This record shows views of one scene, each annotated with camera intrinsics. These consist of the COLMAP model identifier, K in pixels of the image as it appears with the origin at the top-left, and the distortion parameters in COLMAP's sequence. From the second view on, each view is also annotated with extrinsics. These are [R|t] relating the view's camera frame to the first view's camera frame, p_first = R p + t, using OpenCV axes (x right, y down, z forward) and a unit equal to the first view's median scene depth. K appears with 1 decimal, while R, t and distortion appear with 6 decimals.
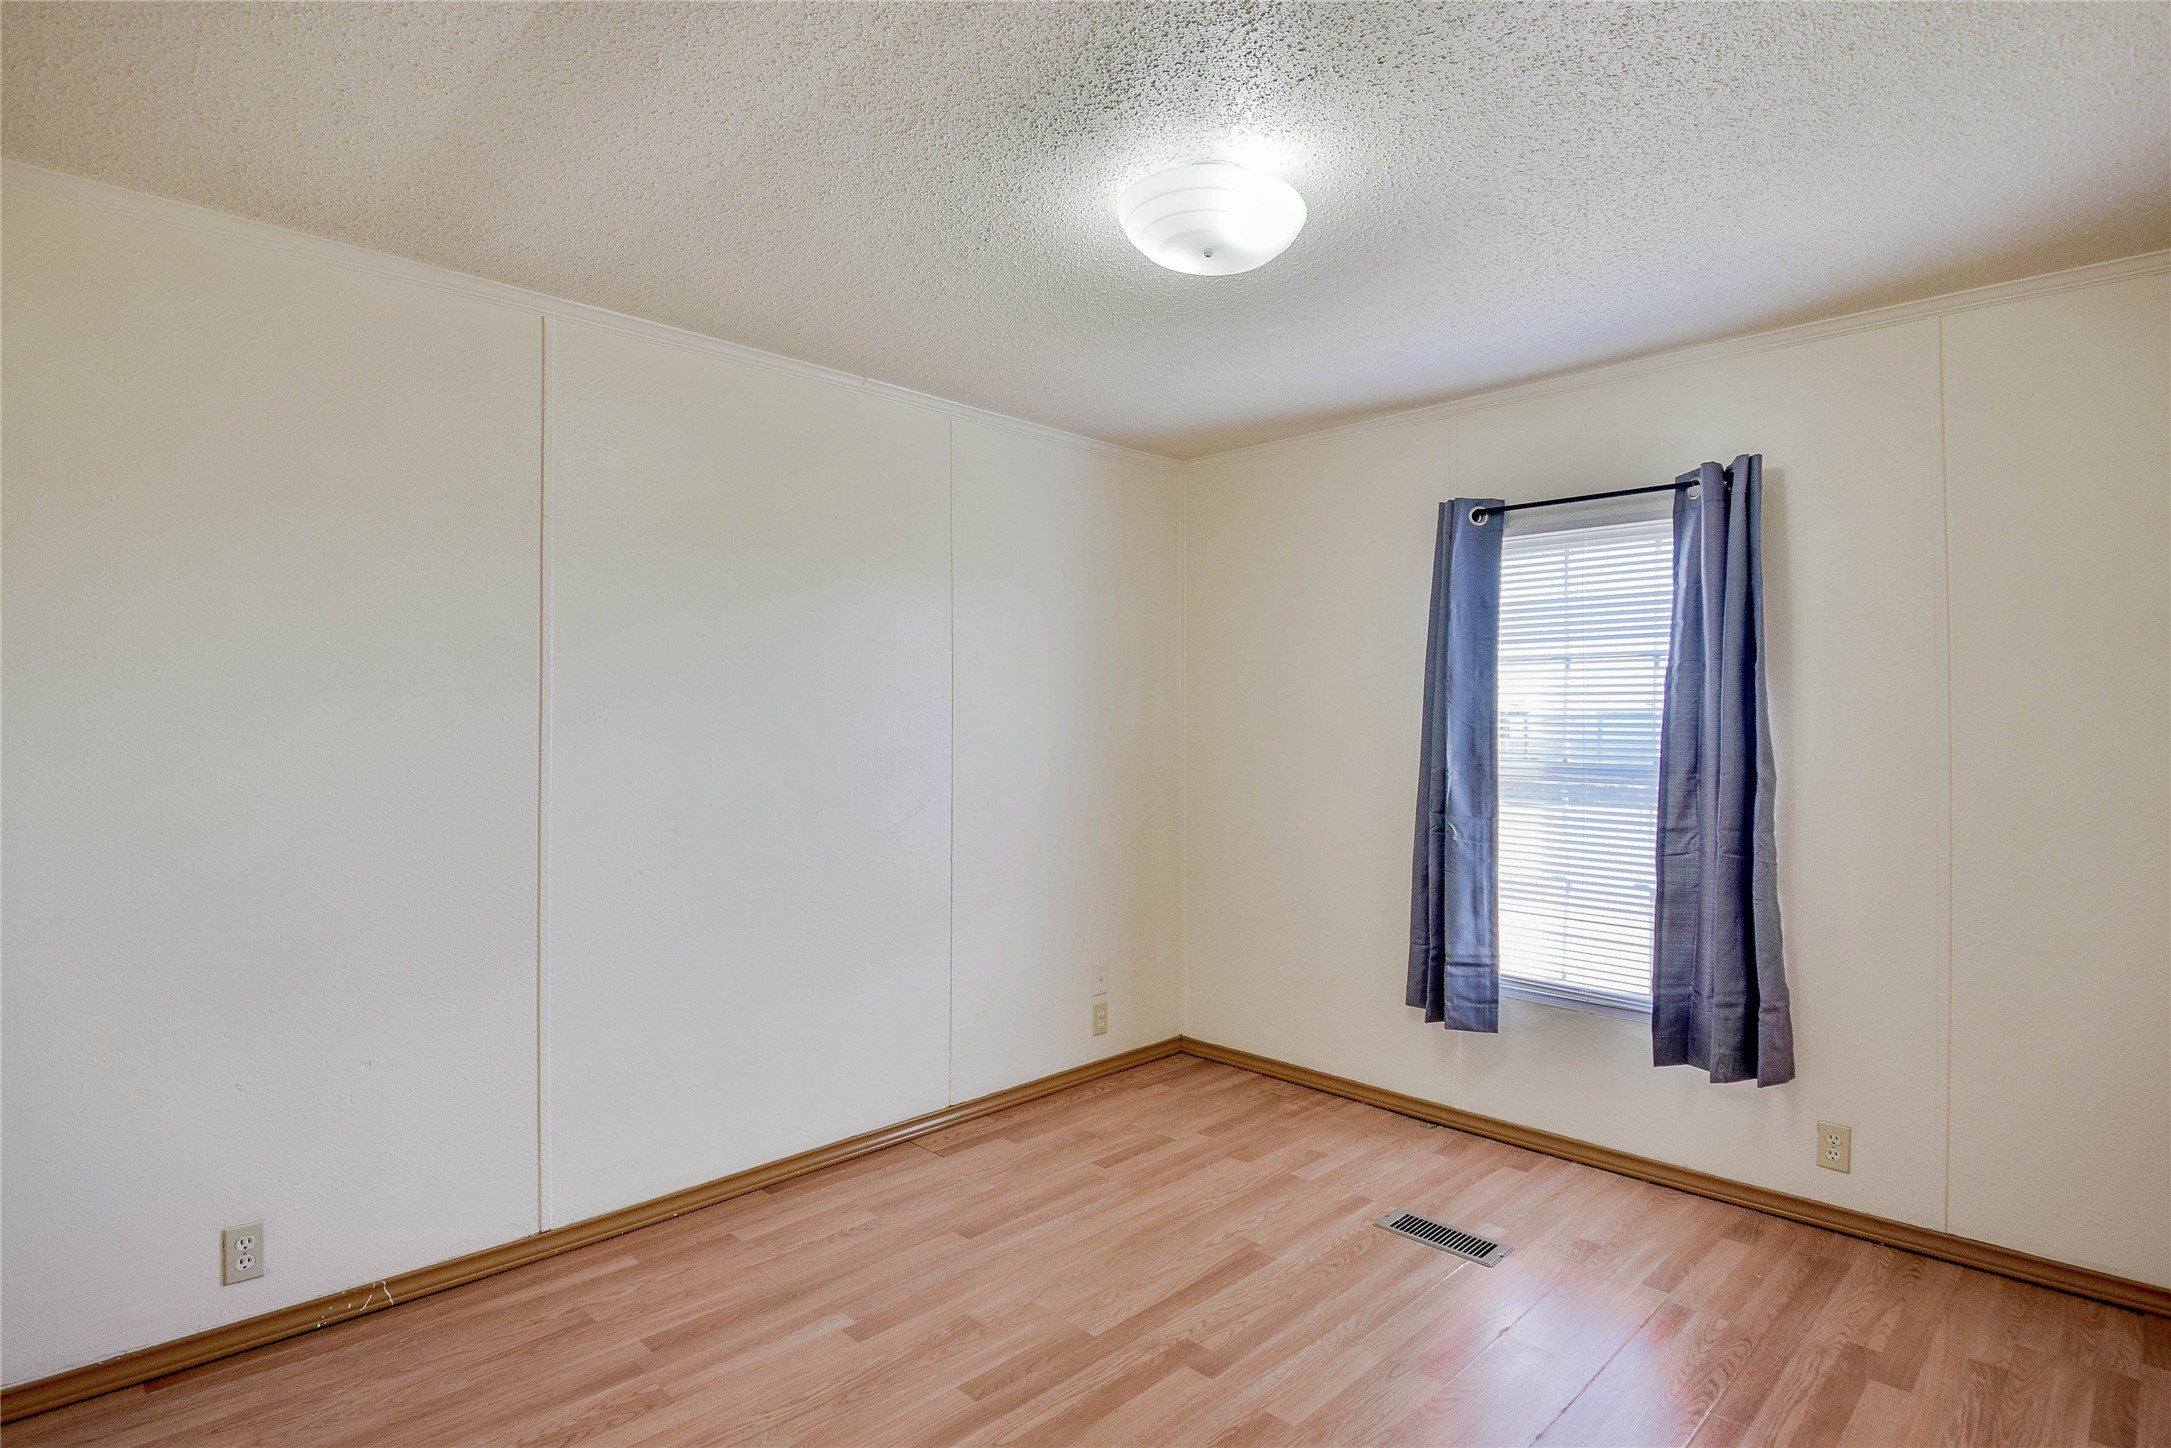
lens RADIAL K [[1107.5, 0, 1086.3], [0, 1107.5, 718.0], [0, 0, 1]] dist [0.019049, -0.030922]
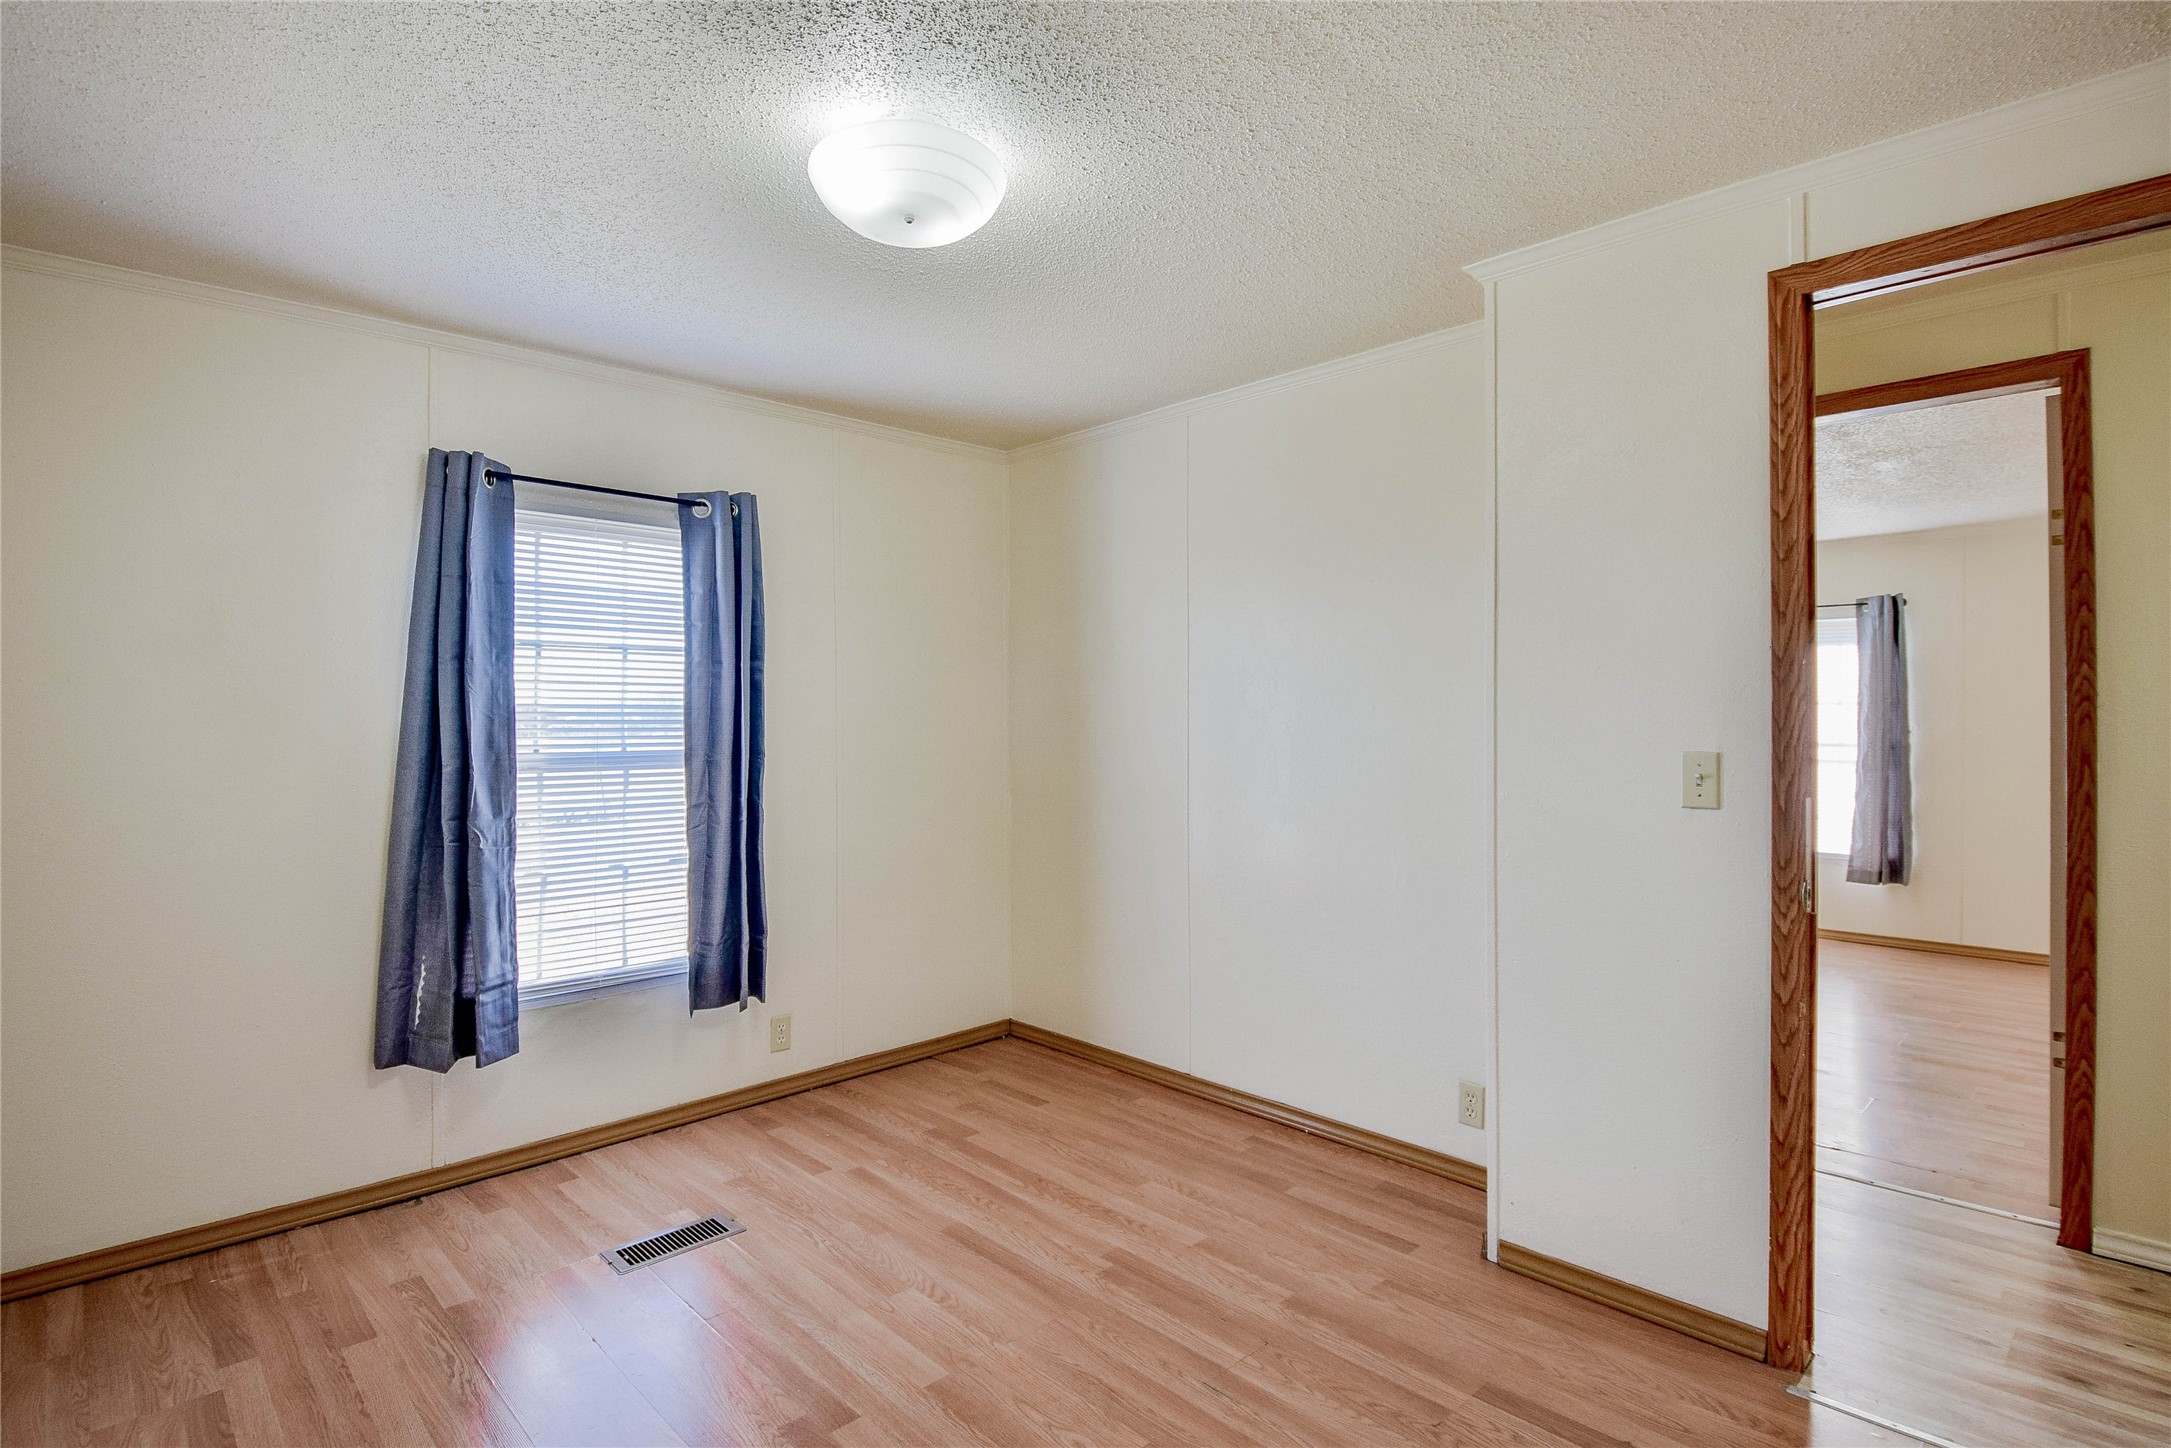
lens RADIAL K [[1107.5, 0, 1076.3], [0, 1107.5, 719.1], [0, 0, 1]] dist [0.019049, -0.030922]
pose [[0.007774, -0.011062, 0.999909, -0.555412], [-0.003671, 0.999932, 0.011090, -0.002189], [-0.999963, -0.003757, 0.007733, 0.555526]]
